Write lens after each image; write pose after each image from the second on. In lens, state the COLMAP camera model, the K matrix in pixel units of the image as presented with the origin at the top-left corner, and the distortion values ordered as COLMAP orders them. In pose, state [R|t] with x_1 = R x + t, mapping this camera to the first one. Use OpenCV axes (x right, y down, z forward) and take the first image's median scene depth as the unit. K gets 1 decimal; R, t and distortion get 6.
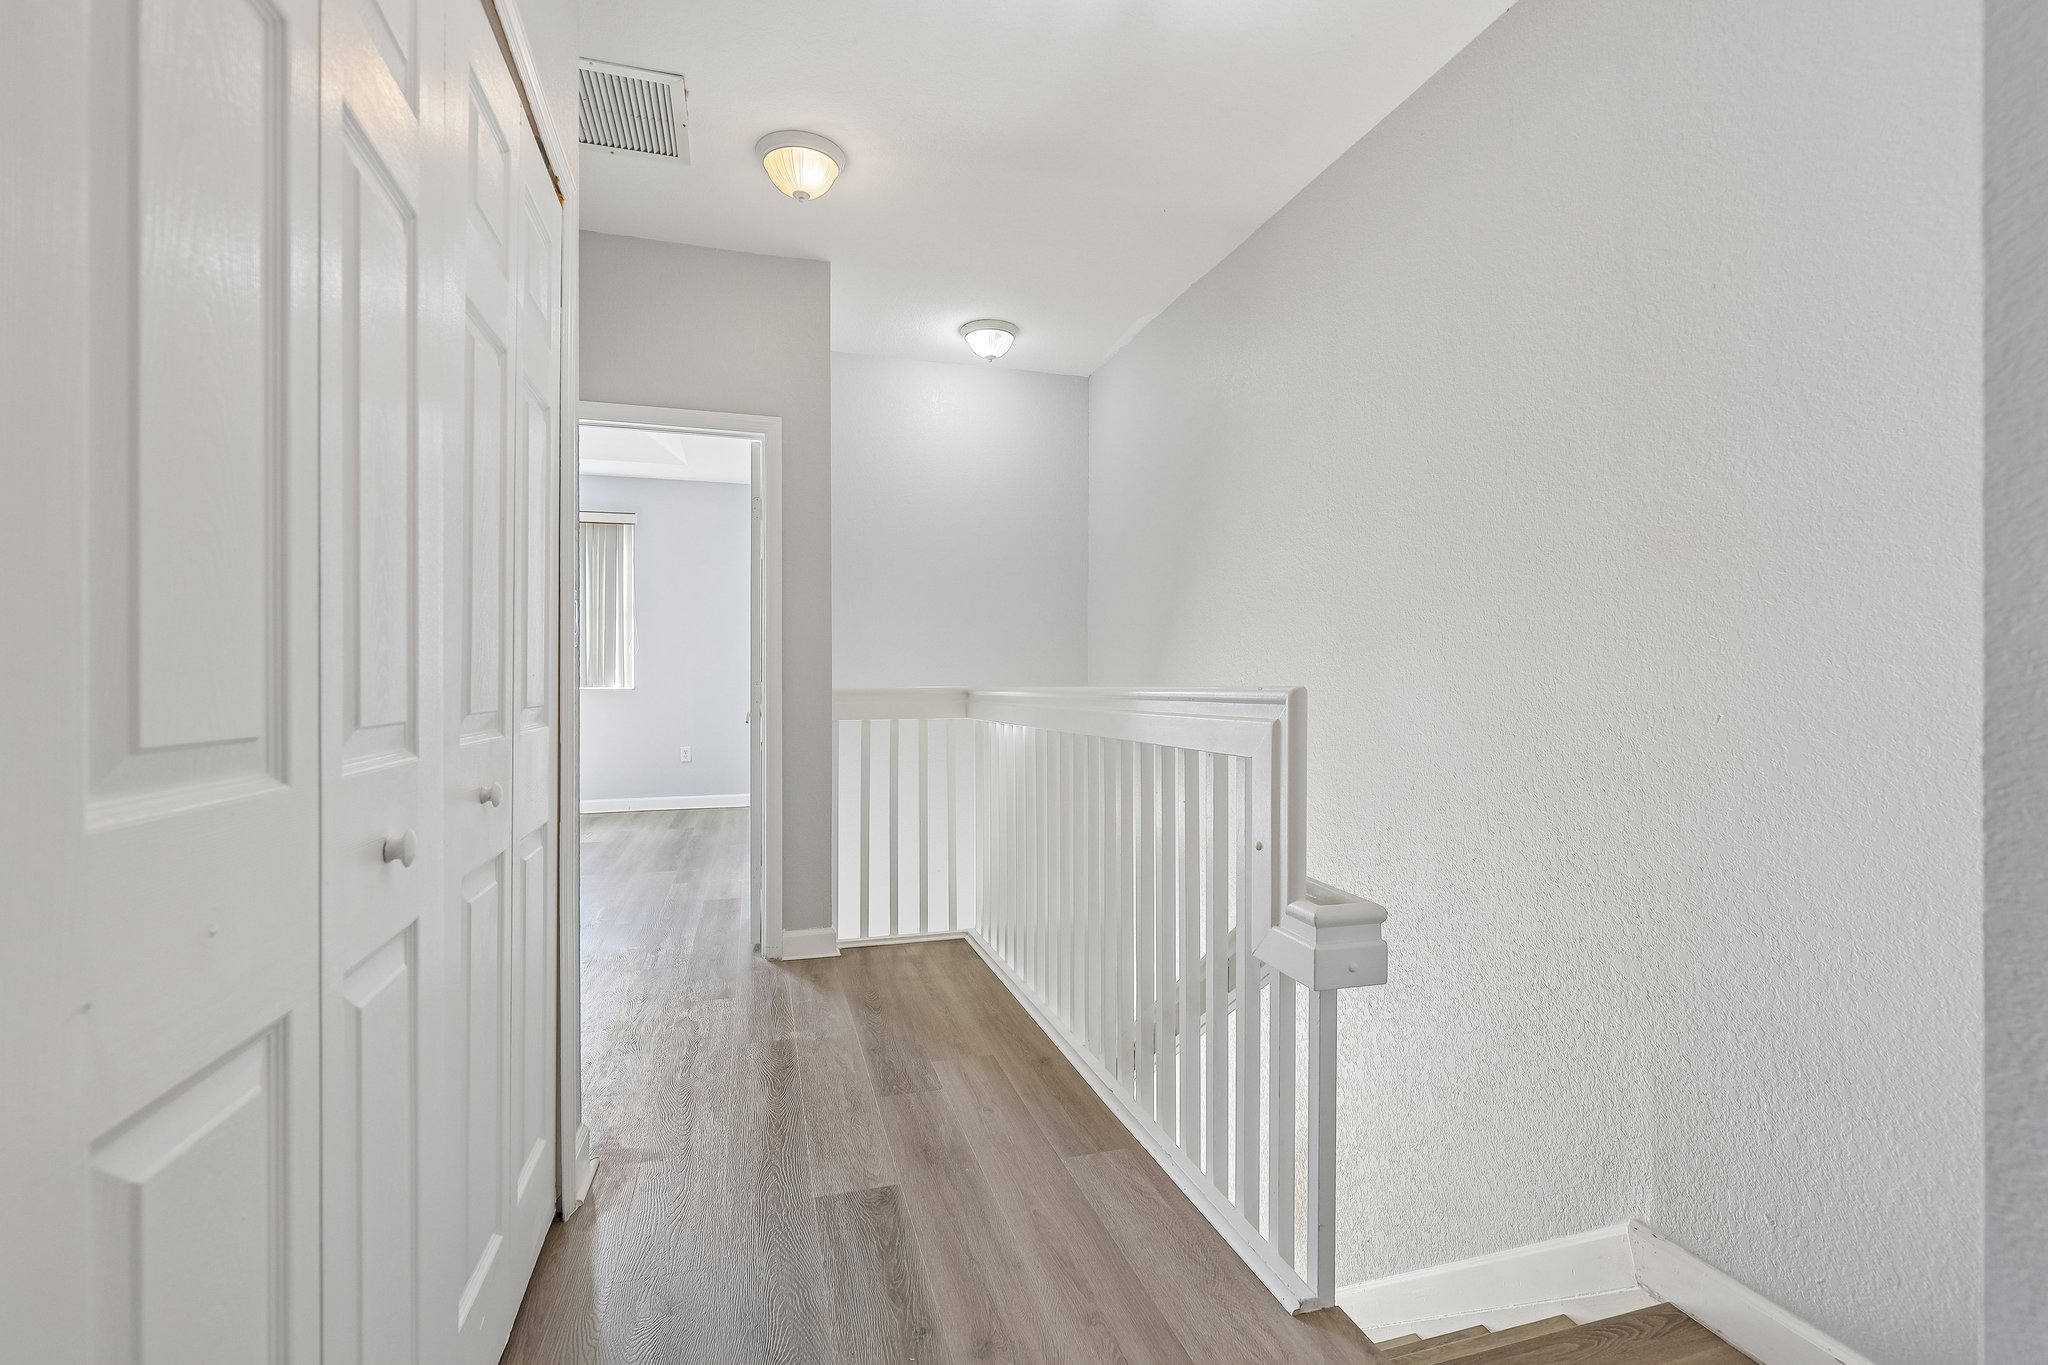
lens RADIAL K [[929.1, 0, 1024.0], [0, 929.1, 682.5], [0, 0, 1]] dist [0.016276, -0.000035]
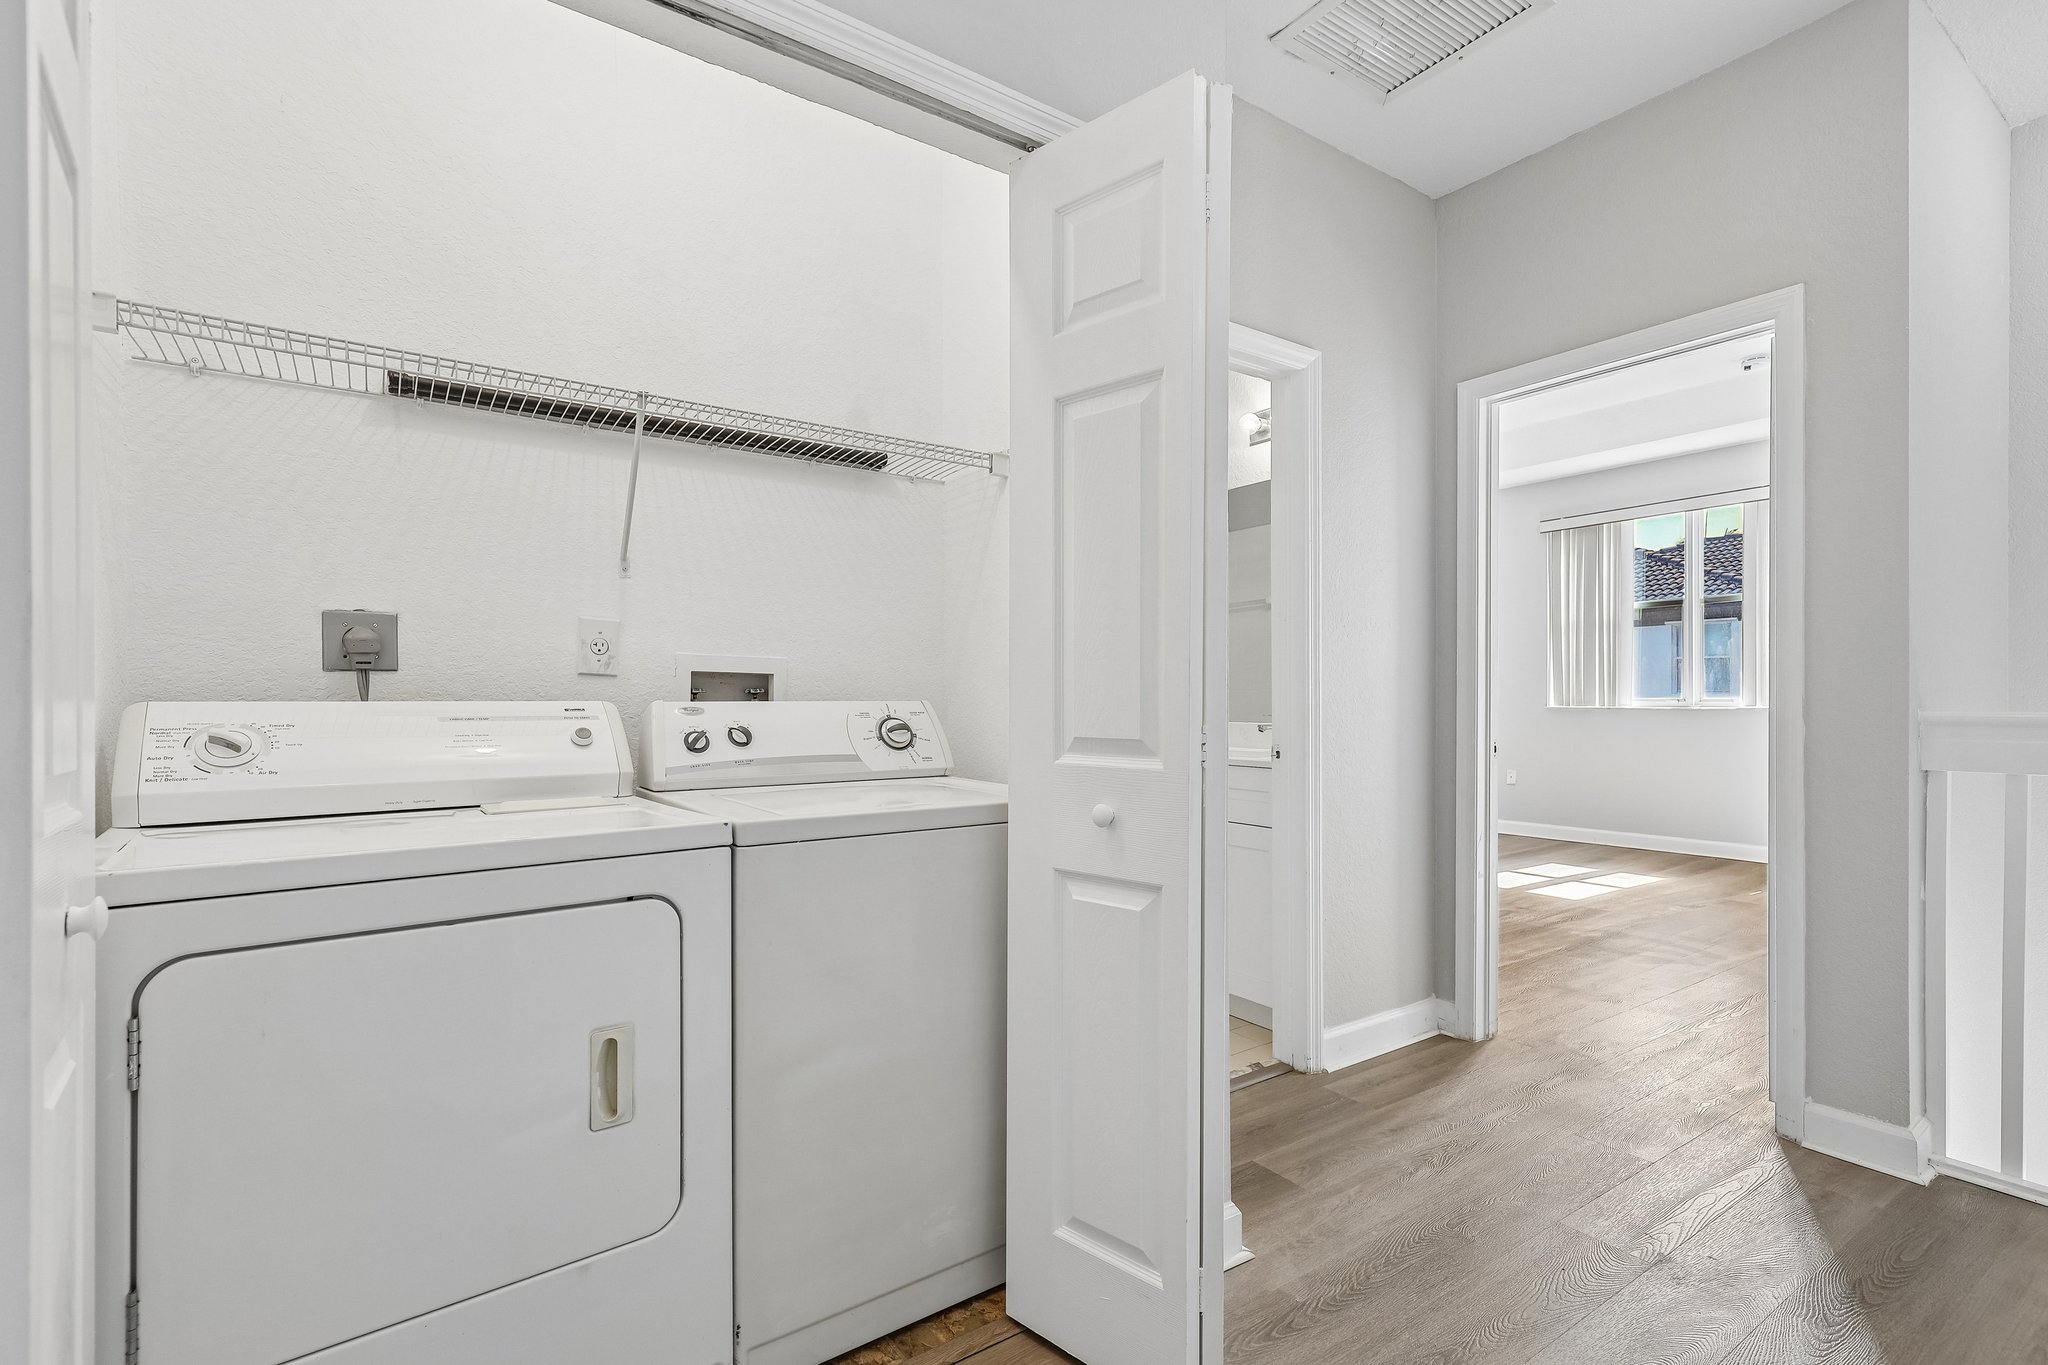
lens RADIAL K [[955.8, 0, 1034.0], [0, 955.8, 696.8], [0, 0, 1]] dist [0.017554, 0.000079]
pose [[0.317532, -0.000432, -0.948247, 0.186482], [0.000327, 1.000000, -0.000346, -0.004187], [0.948247, -0.000200, 0.317532, 0.286774]]
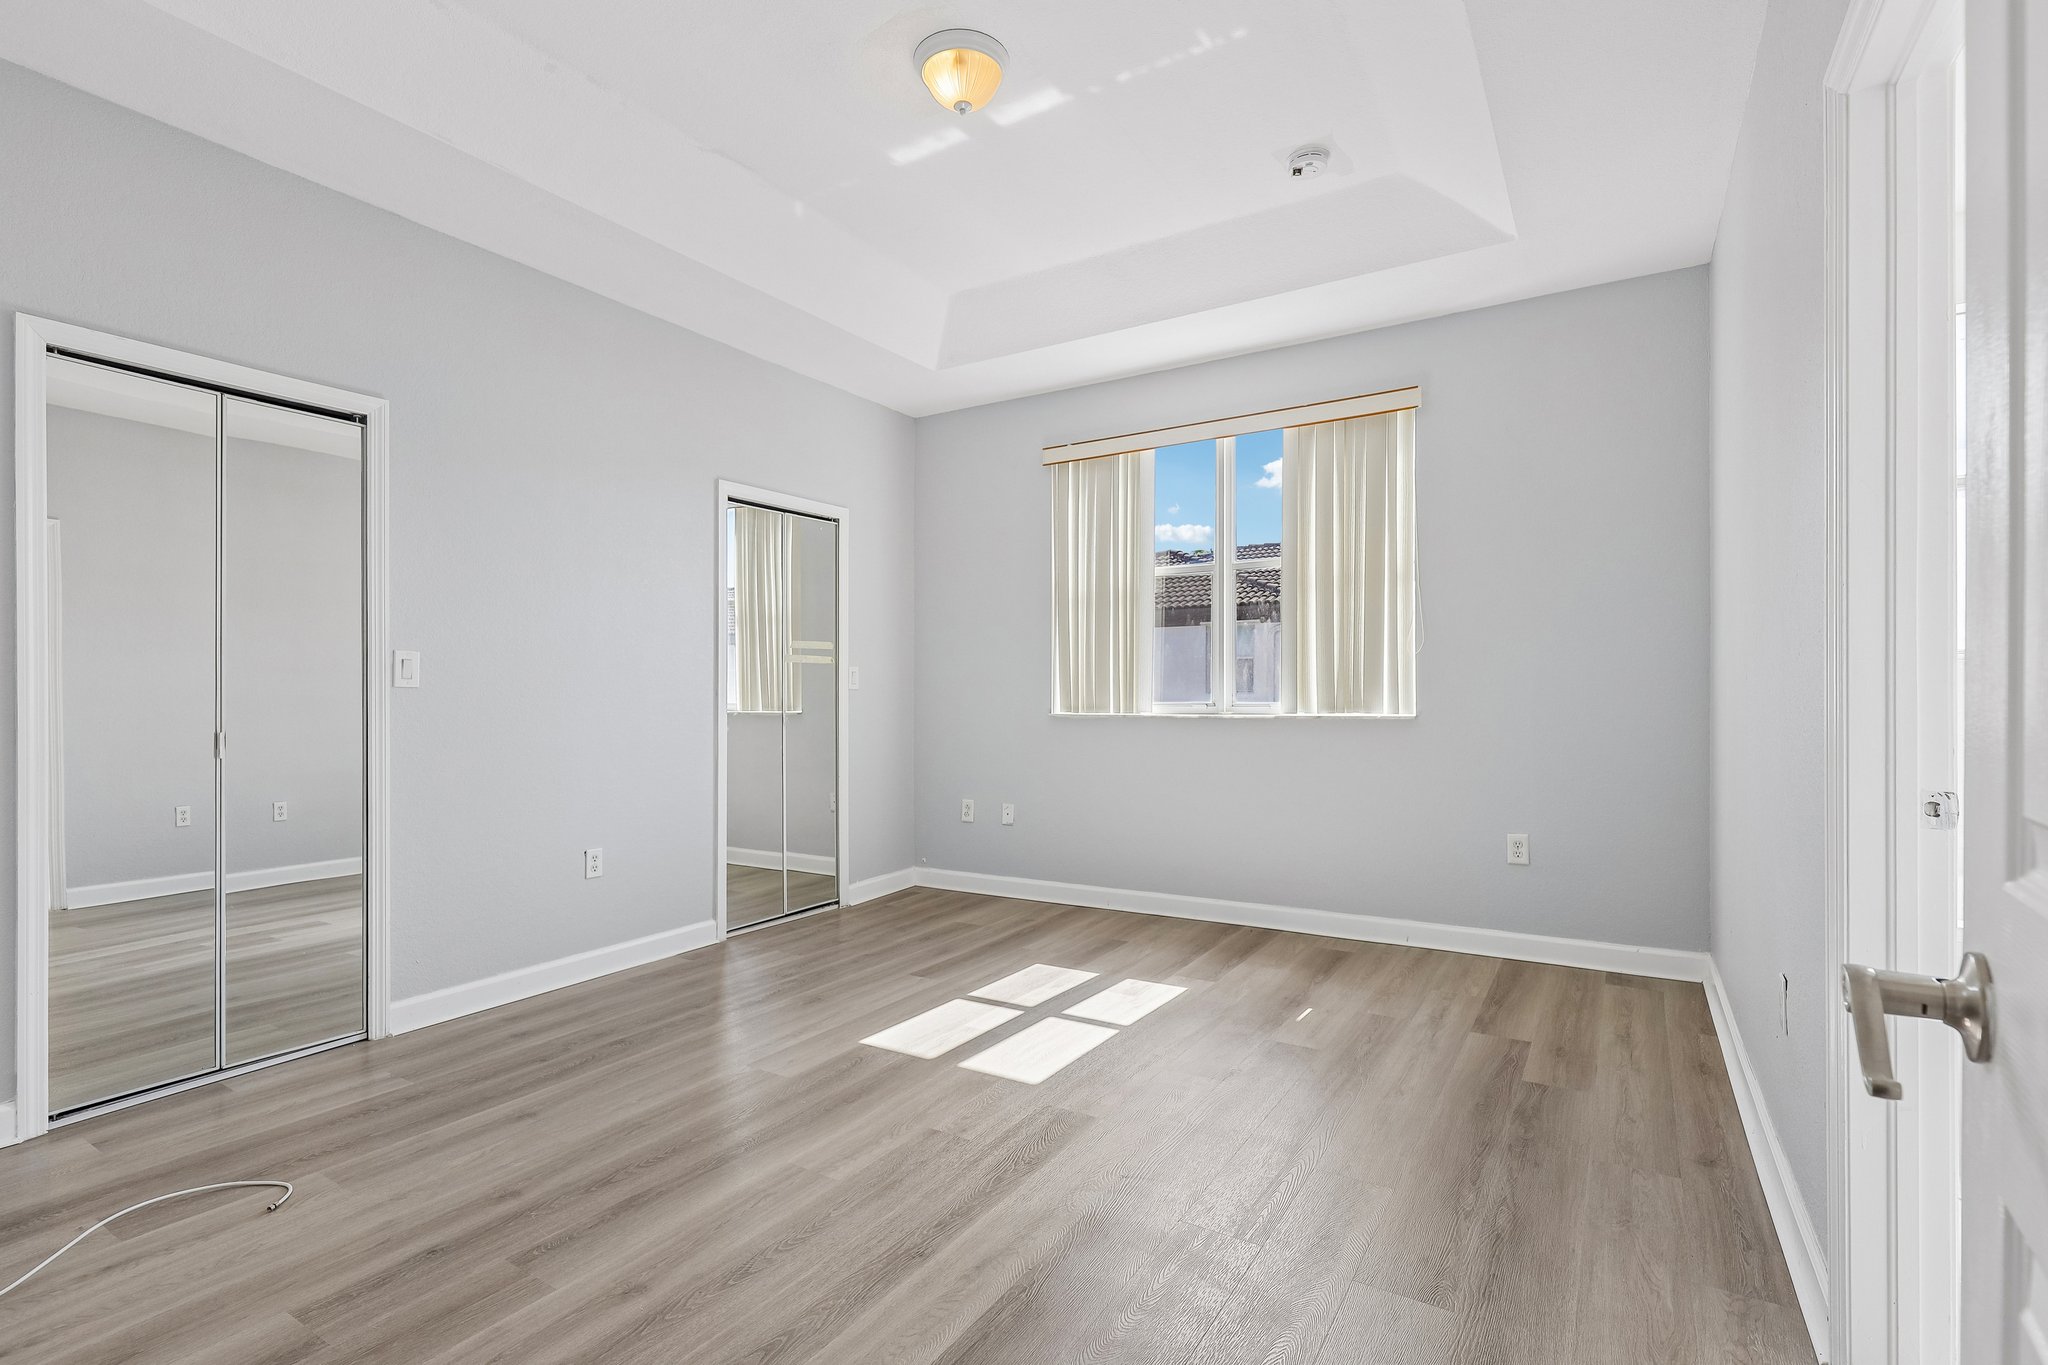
lens RADIAL K [[955.8, 0, 1034.0], [0, 955.8, 696.8], [0, 0, 1]] dist [0.017554, 0.000079]
pose [[0.665219, 0.000693, -0.746648, -0.309585], [-0.001780, 0.999998, -0.000657, -0.007174], [0.746646, 0.001766, 0.665219, 0.940099]]
